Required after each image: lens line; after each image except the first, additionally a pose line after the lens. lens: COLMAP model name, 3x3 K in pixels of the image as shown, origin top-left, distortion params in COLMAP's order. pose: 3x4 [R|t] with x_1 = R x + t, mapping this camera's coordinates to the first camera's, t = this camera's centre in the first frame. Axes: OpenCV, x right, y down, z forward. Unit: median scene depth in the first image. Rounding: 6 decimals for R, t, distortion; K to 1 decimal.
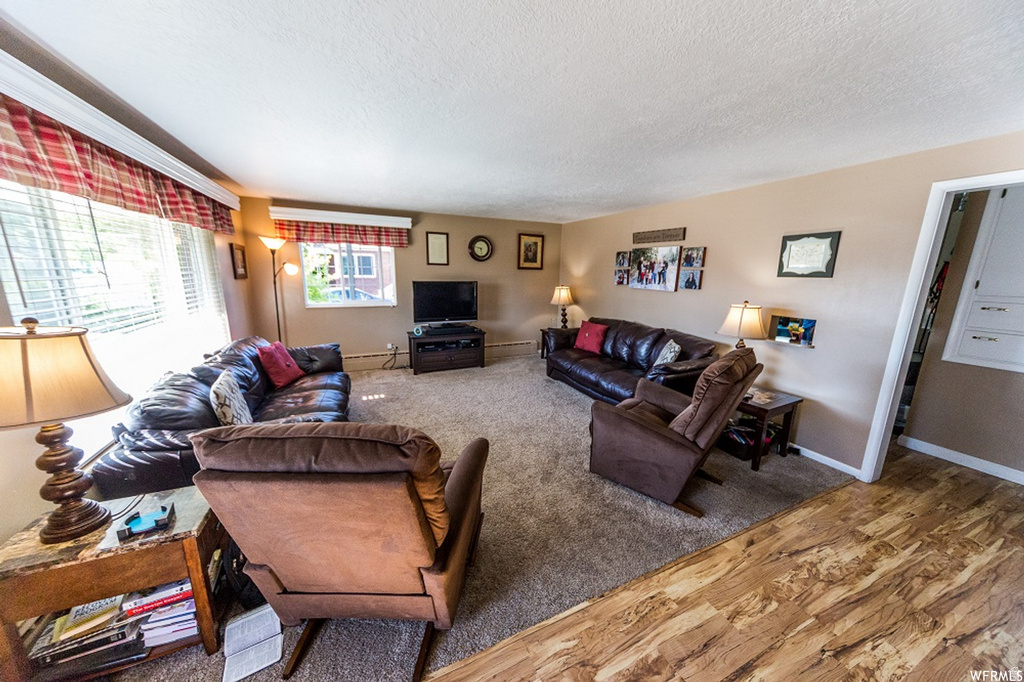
lens RADIAL K [[343.8, 0, 510.6], [0, 343.8, 341.0], [0, 0, 1]] dist [0.004921, -0.000125]
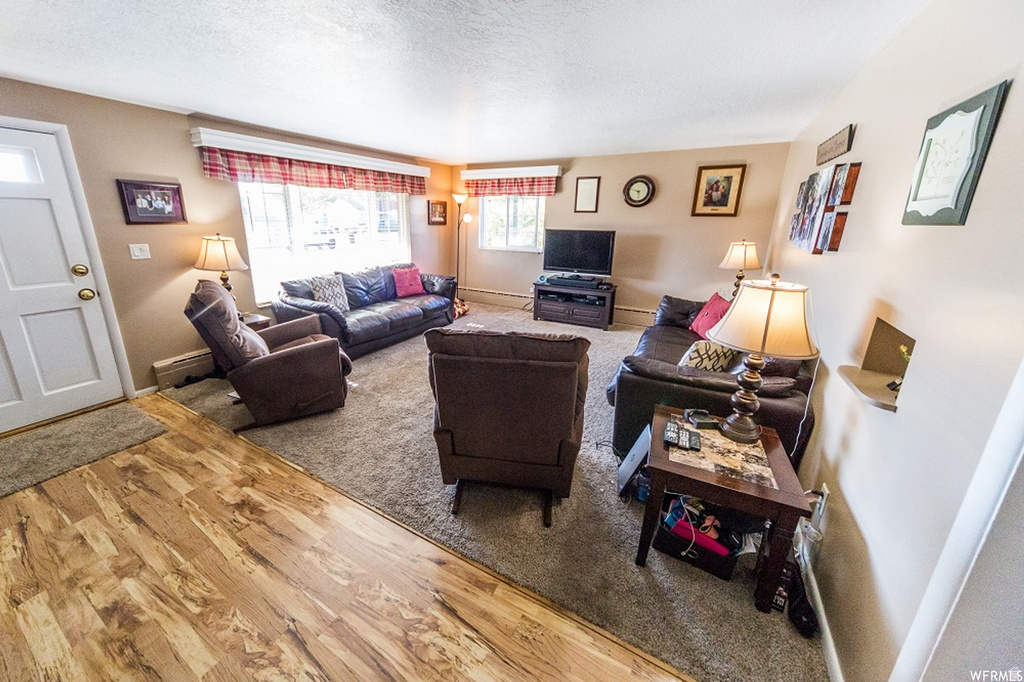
lens RADIAL K [[368.5, 0, 491.4], [0, 368.5, 315.4], [0, 0, 1]] dist [0.000860, 0.000176]
pose [[0.584457, 0.199518, -0.786513, 0.531600], [-0.162437, 0.978447, 0.127500, -0.036505], [0.795000, 0.053240, 0.604269, 0.225758]]
